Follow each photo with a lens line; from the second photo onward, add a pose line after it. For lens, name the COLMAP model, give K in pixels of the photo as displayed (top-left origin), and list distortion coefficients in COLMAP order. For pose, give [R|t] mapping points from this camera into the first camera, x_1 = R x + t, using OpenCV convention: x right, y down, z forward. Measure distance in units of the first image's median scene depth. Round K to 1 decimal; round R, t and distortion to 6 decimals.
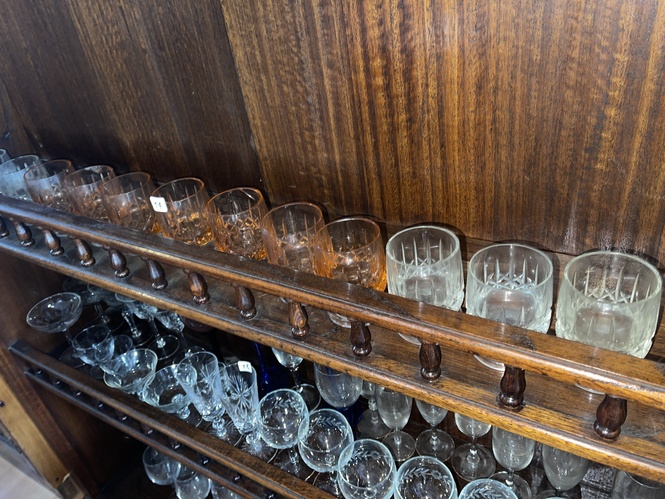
lens RADIAL K [[520.3, 0, 334.0], [0, 520.3, 251.3], [0, 0, 1]] dist [0.035609, -0.003853]
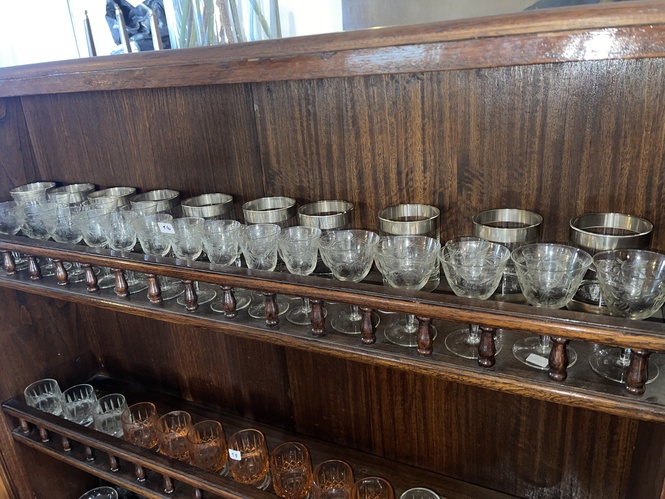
lens RADIAL K [[520.3, 0, 331.6], [0, 520.3, 248.1], [0, 0, 1]] dist [0.035609, -0.003853]
pose [[0.995501, 0.026551, 0.090959, -0.220902], [-0.005194, 0.973785, -0.227412, -0.330764], [-0.094612, 0.225916, 0.969541, -0.597226]]
